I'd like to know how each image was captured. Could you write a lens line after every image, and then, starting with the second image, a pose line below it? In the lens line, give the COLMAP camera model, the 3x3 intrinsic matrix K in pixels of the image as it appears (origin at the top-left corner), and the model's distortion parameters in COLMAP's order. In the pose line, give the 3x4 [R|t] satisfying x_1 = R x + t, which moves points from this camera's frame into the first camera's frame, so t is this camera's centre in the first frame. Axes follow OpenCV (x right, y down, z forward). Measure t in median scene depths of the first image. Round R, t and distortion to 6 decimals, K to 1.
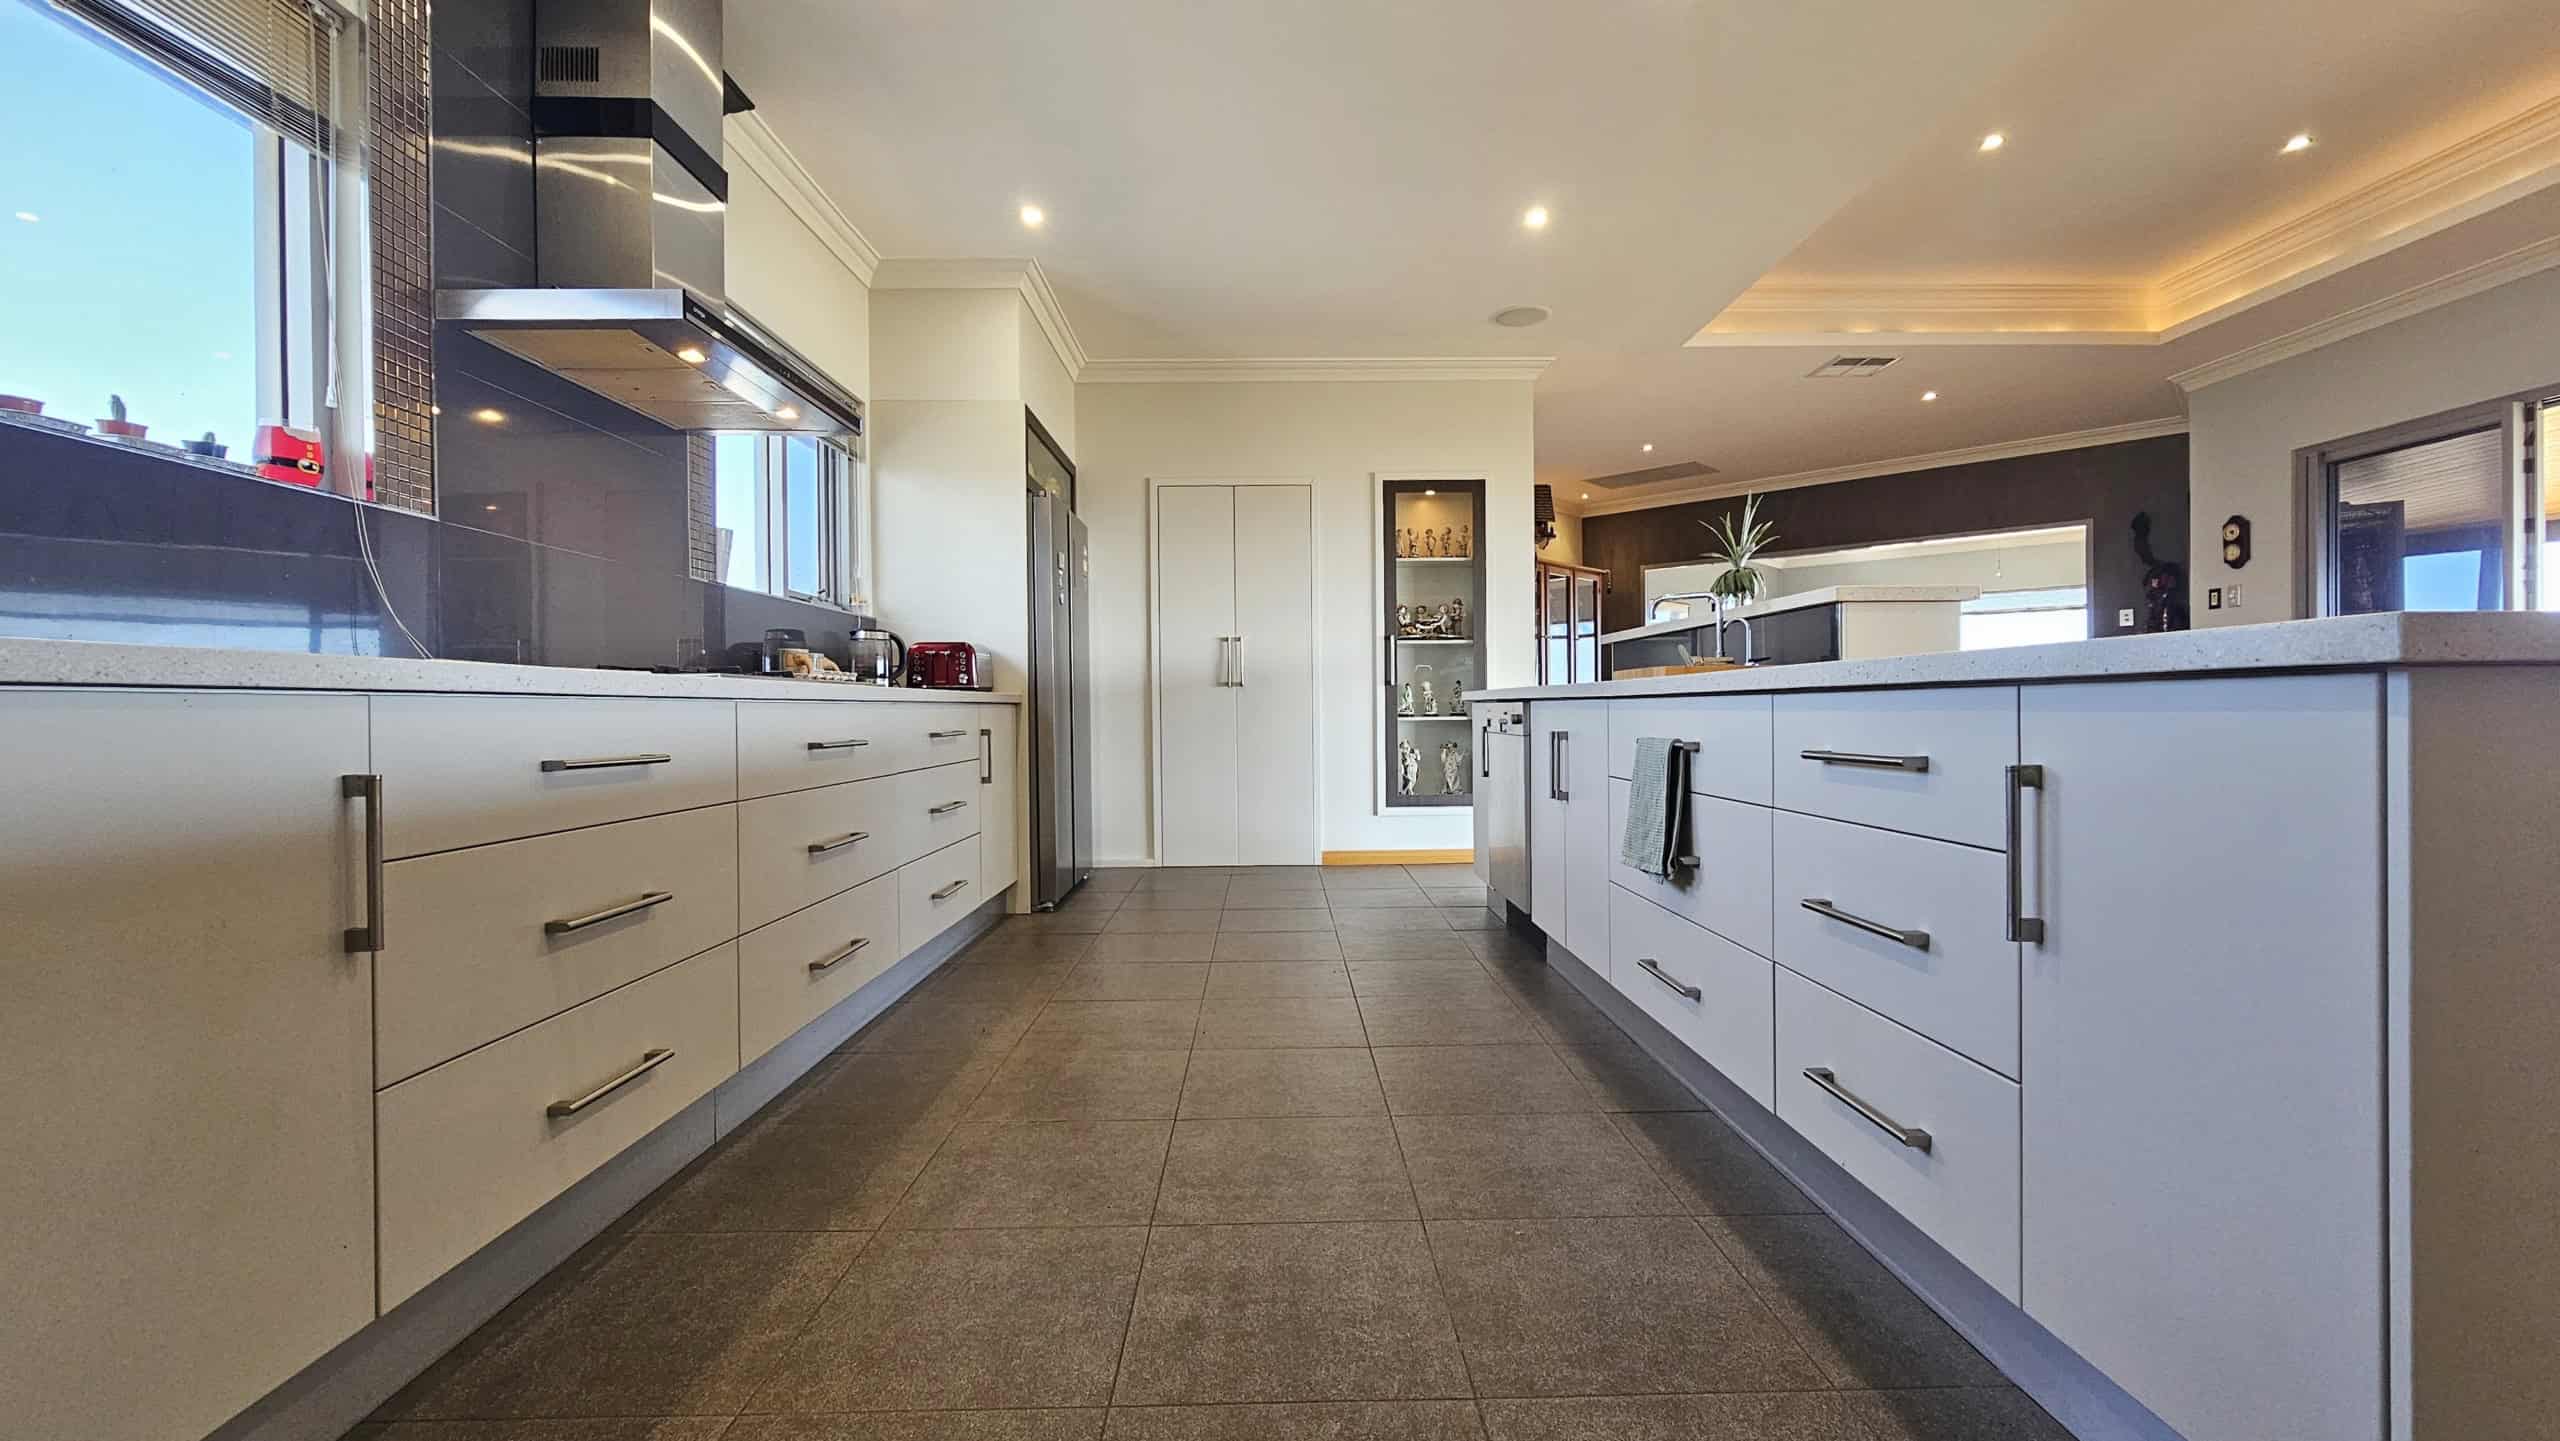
lens RADIAL K [[1048.9, 0, 1287.3], [0, 1048.9, 713.7], [0, 0, 1]] dist [0.003396, 0.000390]
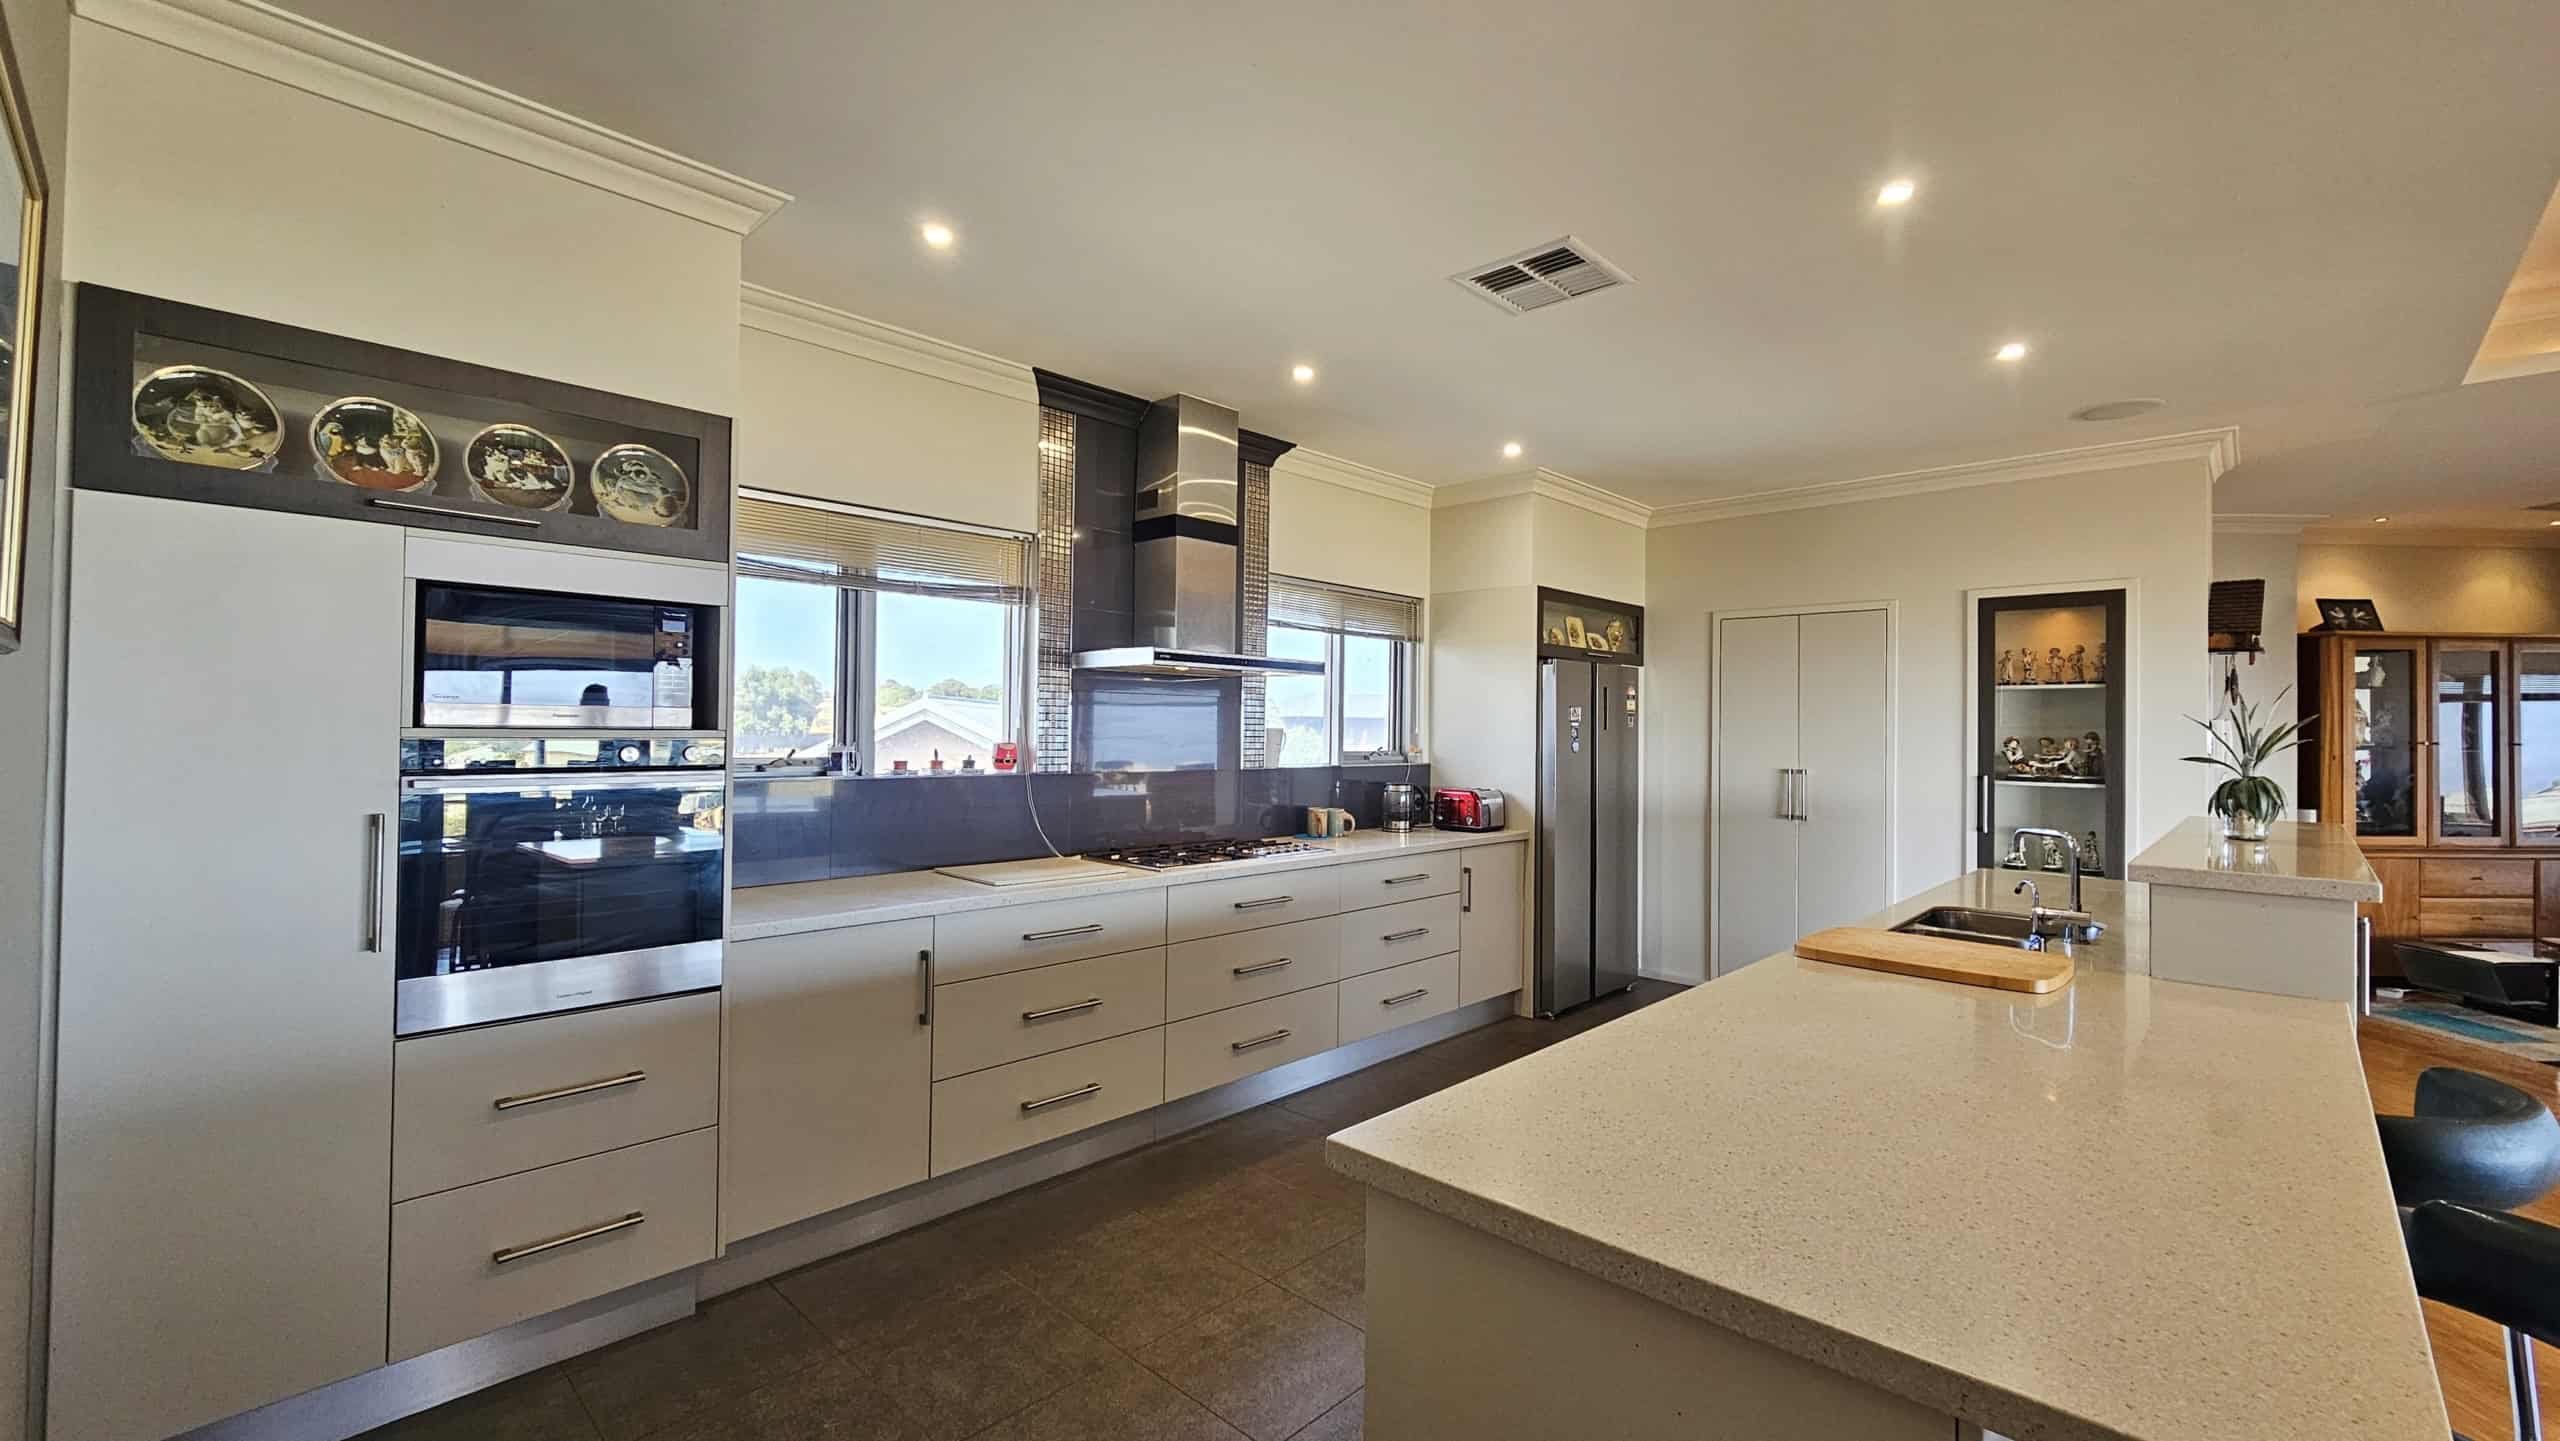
lens RADIAL K [[1048.9, 0, 1288.1], [0, 1048.9, 718.7], [0, 0, 1]] dist [0.003396, 0.000390]
pose [[0.709683, 0.010687, -0.704440, 0.394352], [-0.022130, 0.999730, -0.007128, -0.134083], [0.704174, 0.020647, 0.709727, -0.038972]]
